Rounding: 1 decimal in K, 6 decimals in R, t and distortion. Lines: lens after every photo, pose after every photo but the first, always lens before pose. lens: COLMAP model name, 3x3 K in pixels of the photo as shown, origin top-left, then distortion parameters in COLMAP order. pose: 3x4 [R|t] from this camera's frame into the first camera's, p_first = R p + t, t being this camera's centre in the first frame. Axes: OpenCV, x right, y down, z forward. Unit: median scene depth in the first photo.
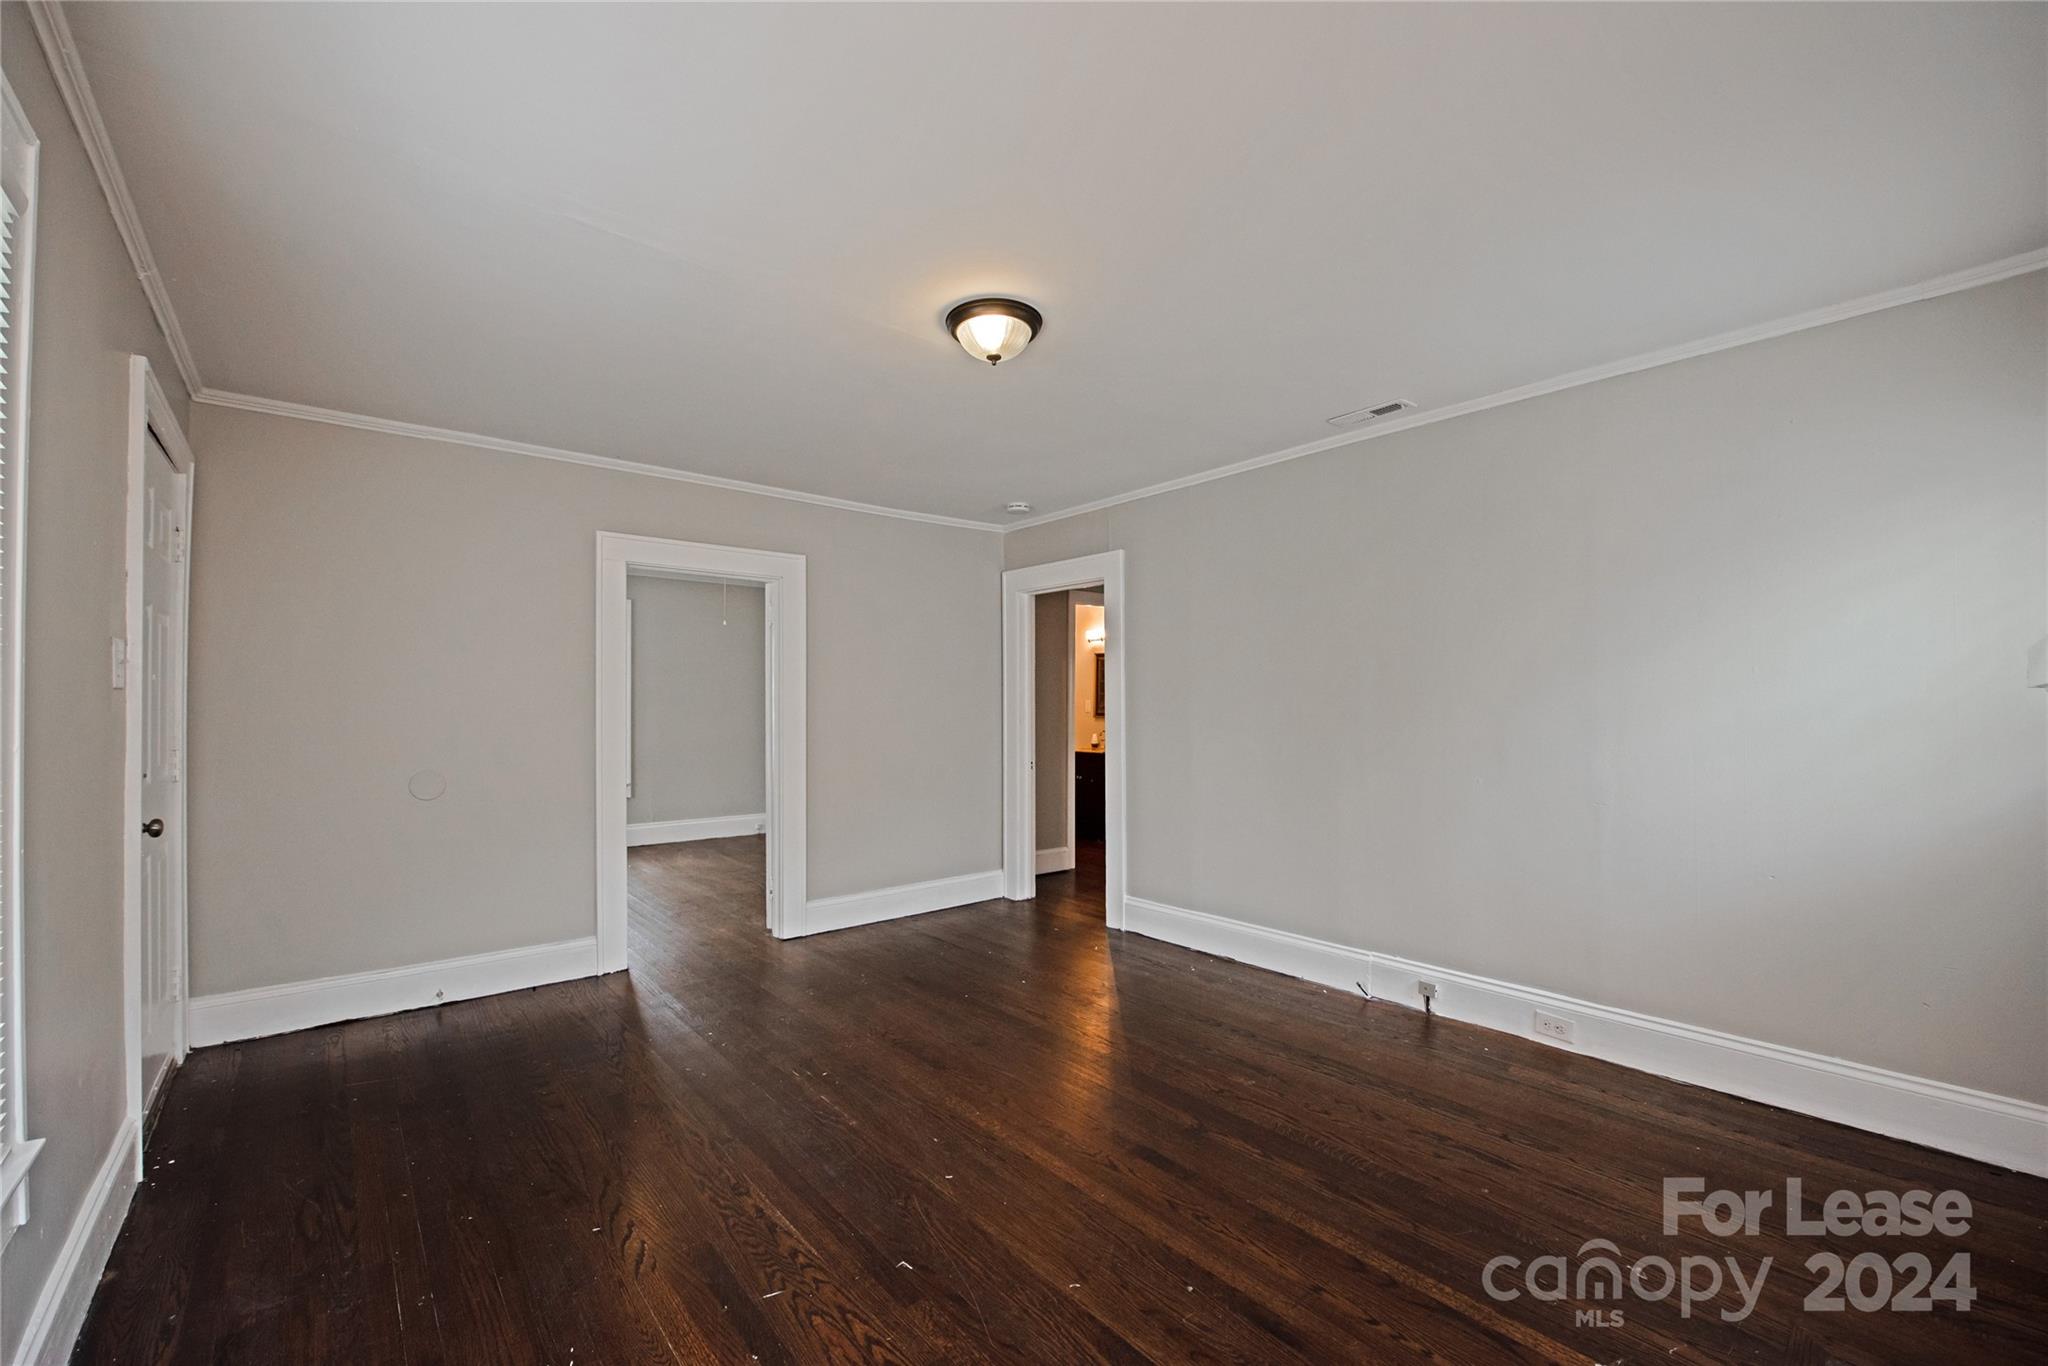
lens RADIAL K [[984.4, 0, 1211.8], [0, 984.4, 690.6], [0, 0, 1]] dist [-0.025018, -0.000114]
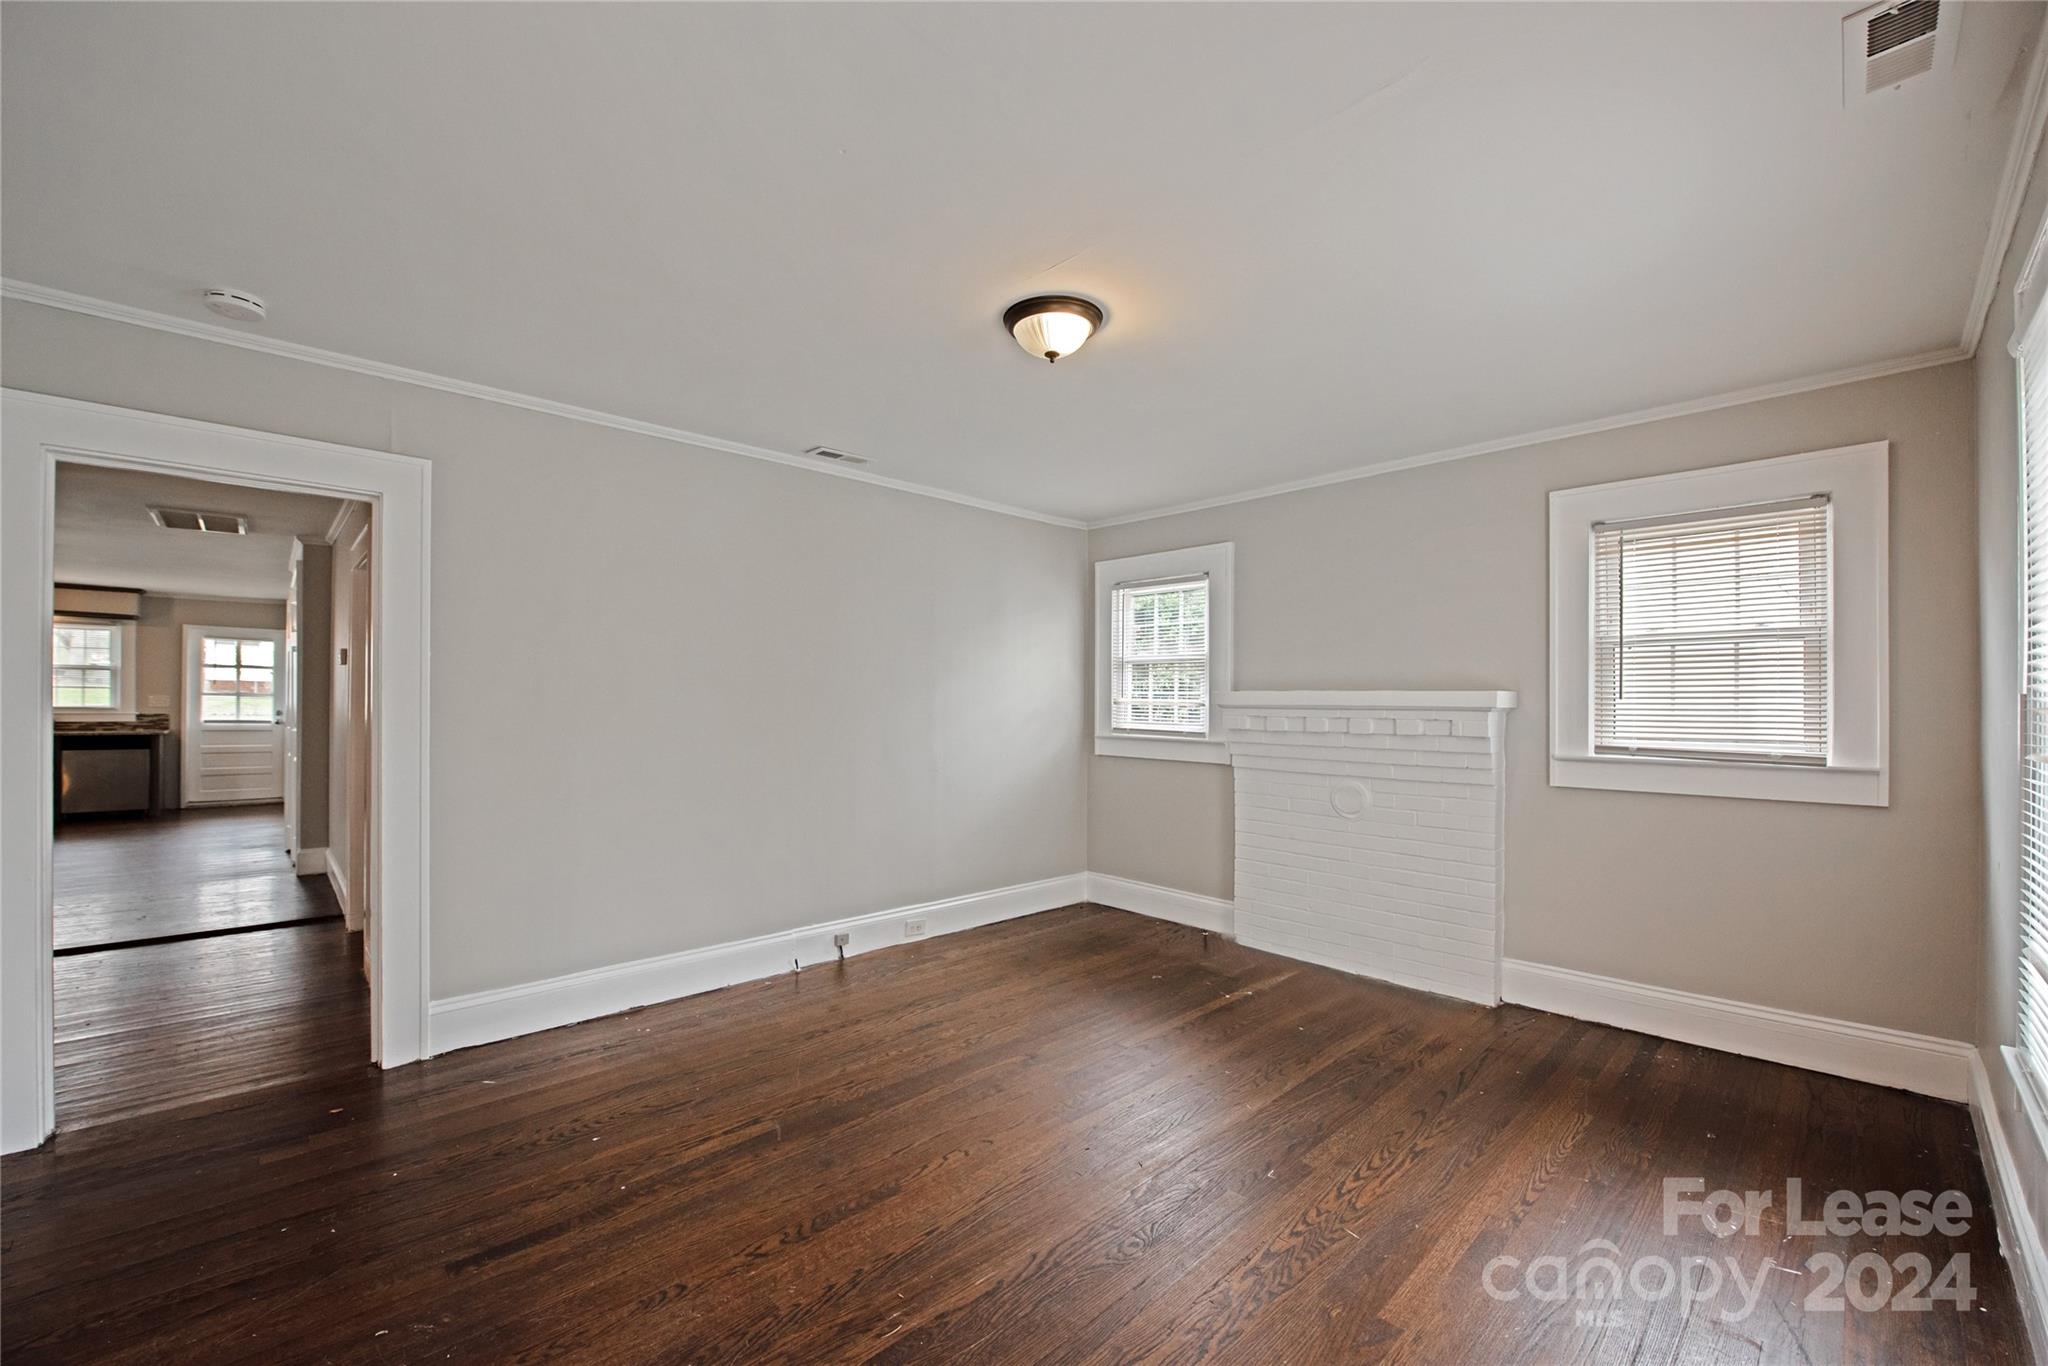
lens RADIAL K [[819.4, 0, 983.9], [0, 819.4, 702.7], [0, 0, 1]] dist [-0.018454, -0.000848]
pose [[-0.011478, 0.003097, 0.999929, -0.807171], [-0.024339, 0.999698, -0.003376, 0.005950], [-0.999638, -0.024376, -0.011399, 0.838634]]
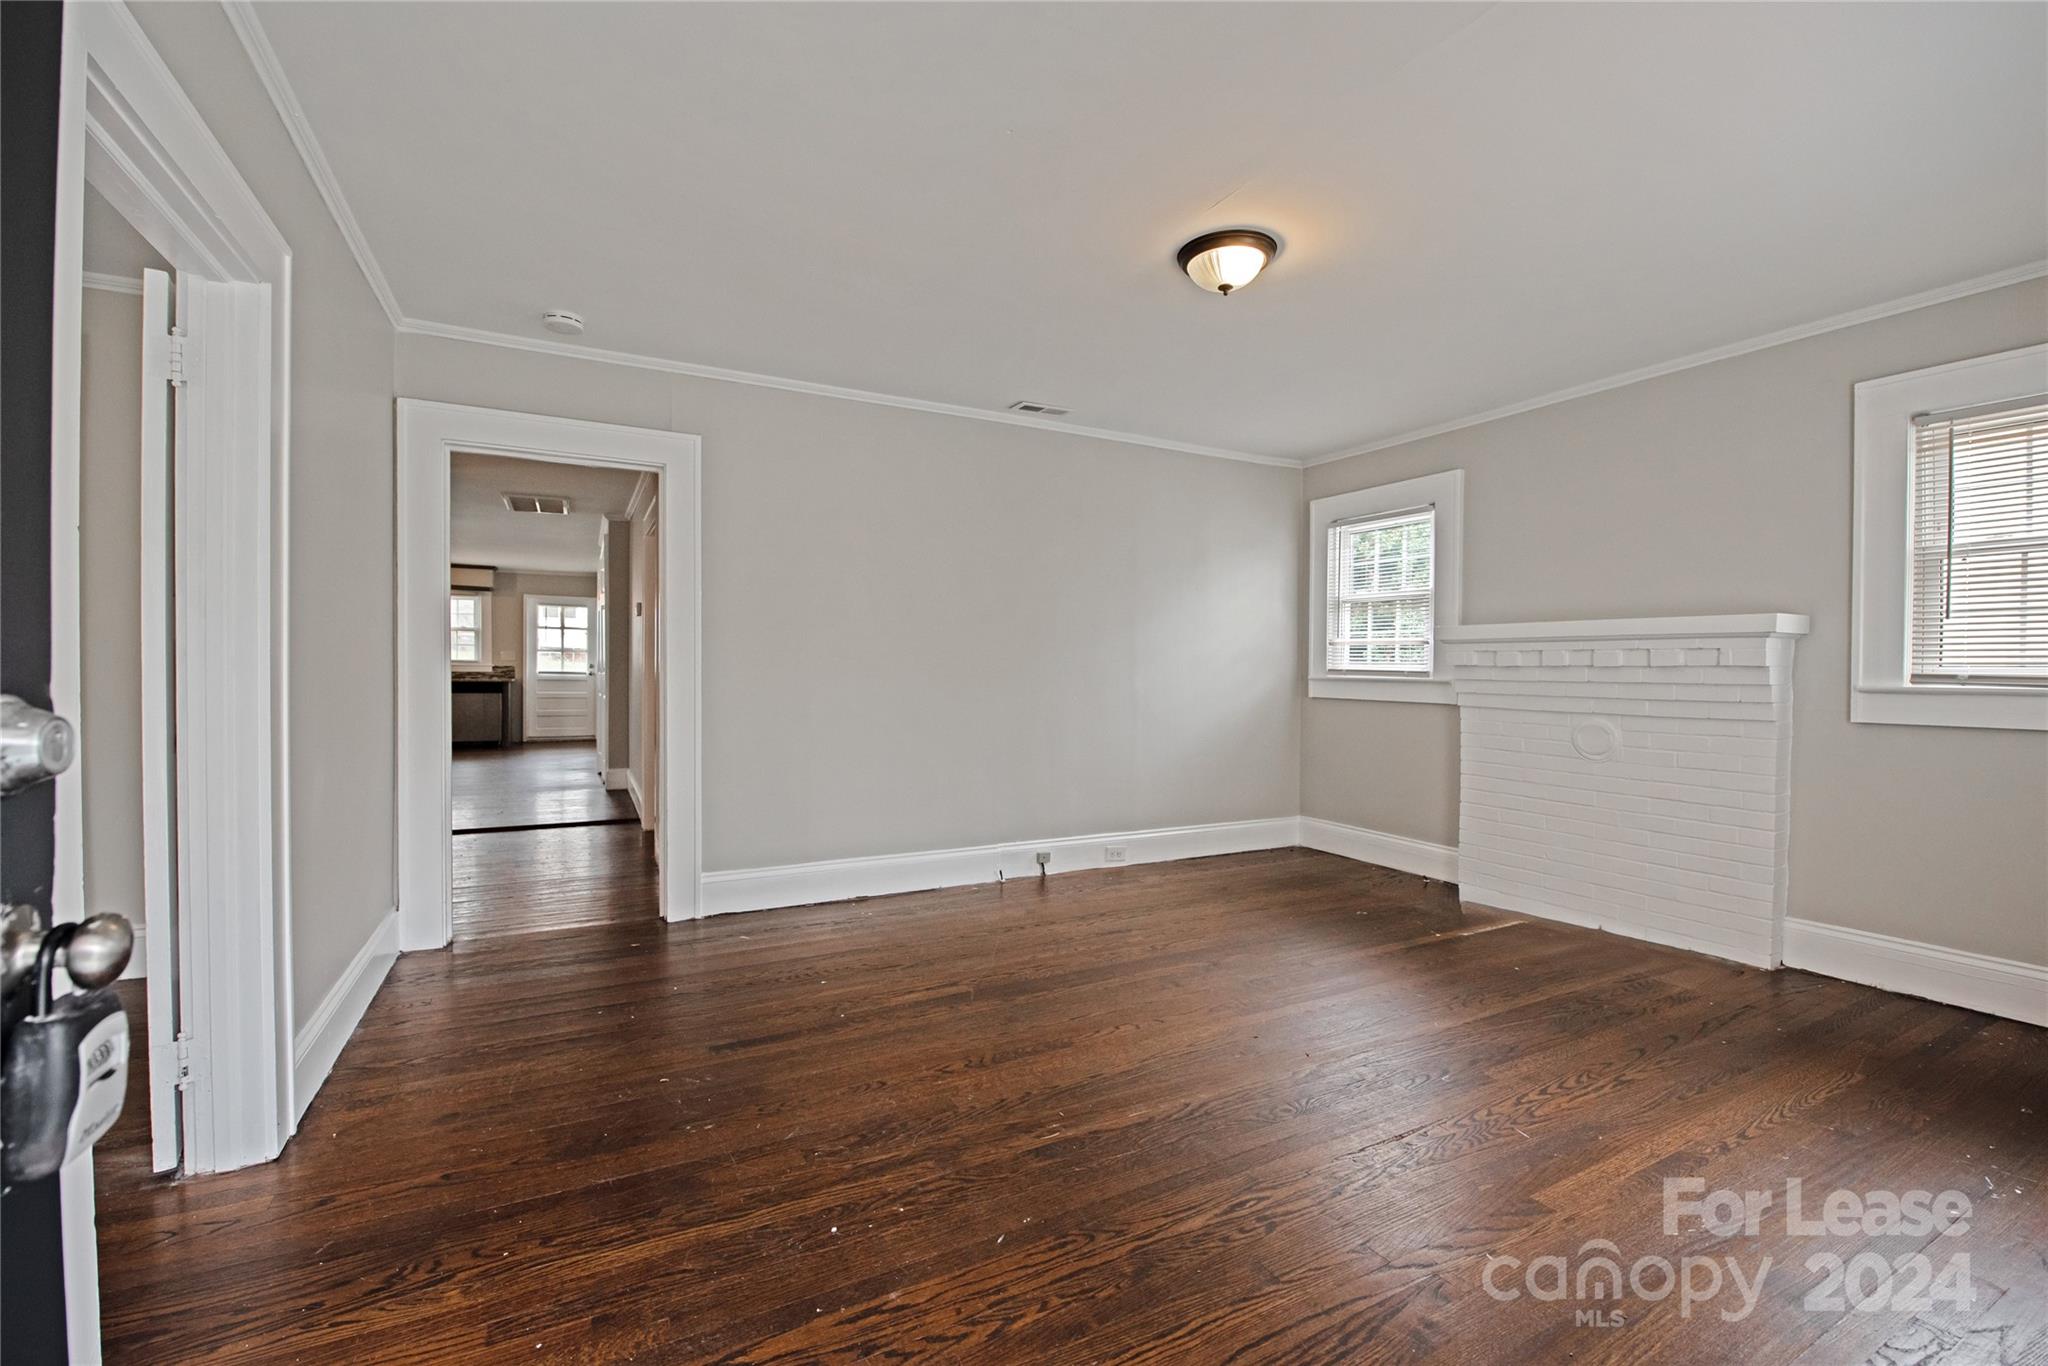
lens RADIAL K [[837.0, 0, 1006.8], [0, 837.0, 668.1], [0, 0, 1]] dist [-0.010010, -0.006103]
pose [[0.239491, 0.007252, 0.970872, -0.884113], [-0.015876, 0.999868, -0.003553, 0.054159], [-0.970769, -0.014563, 0.239574, 0.780535]]
